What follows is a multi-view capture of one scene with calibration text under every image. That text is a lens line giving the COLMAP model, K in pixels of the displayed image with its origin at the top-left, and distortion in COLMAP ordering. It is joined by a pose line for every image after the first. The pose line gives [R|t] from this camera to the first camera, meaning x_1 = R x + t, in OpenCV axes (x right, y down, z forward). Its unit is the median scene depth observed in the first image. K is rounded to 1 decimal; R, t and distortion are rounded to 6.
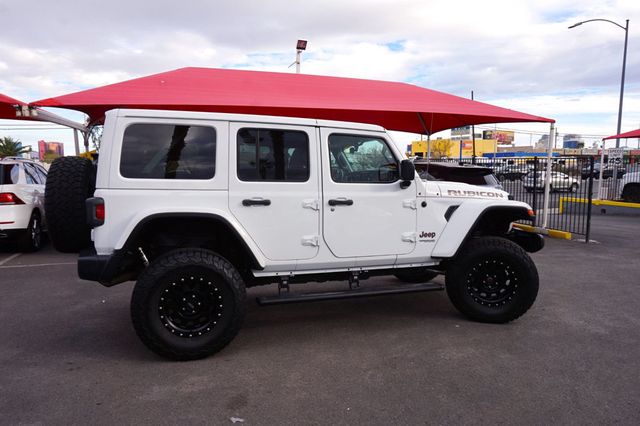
lens RADIAL K [[435.8, 0, 316.8], [0, 435.8, 209.5], [0, 0, 1]] dist [-0.030257, 0.032468]
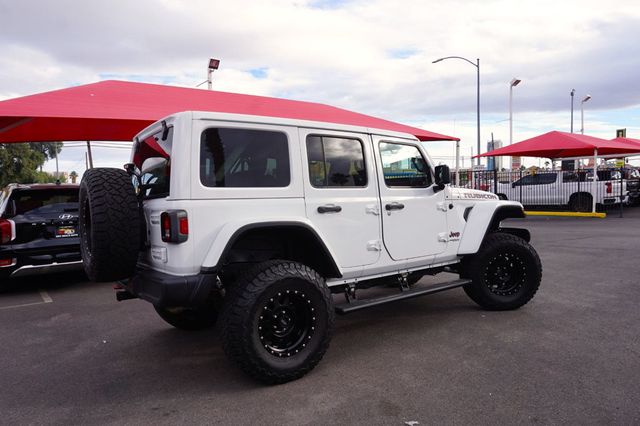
lens RADIAL K [[435.8, 0, 320.1], [0, 435.8, 211.7], [0, 0, 1]] dist [-0.030257, 0.032468]
pose [[0.952163, -0.050006, 0.301472, -0.426427], [0.065398, 0.997009, -0.041175, 0.026162], [-0.298512, 0.058921, 0.952586, 0.070779]]
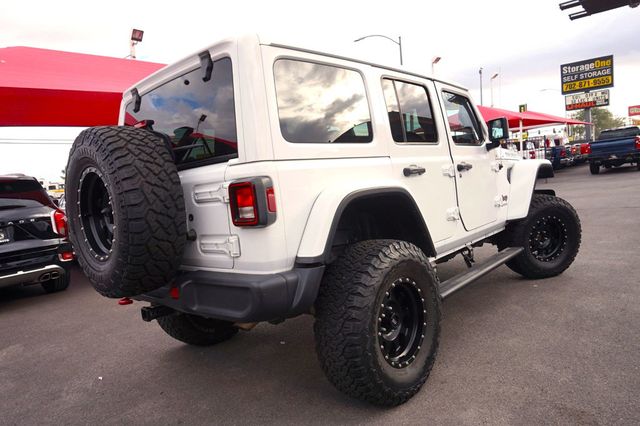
lens RADIAL K [[435.8, 0, 321.6], [0, 435.8, 211.9], [0, 0, 1]] dist [-0.030257, 0.032468]
pose [[0.869054, -0.130739, 0.477129, -0.615709], [0.143932, 0.989547, 0.008987, 0.022634], [-0.473317, 0.060864, 0.878787, 0.382334]]
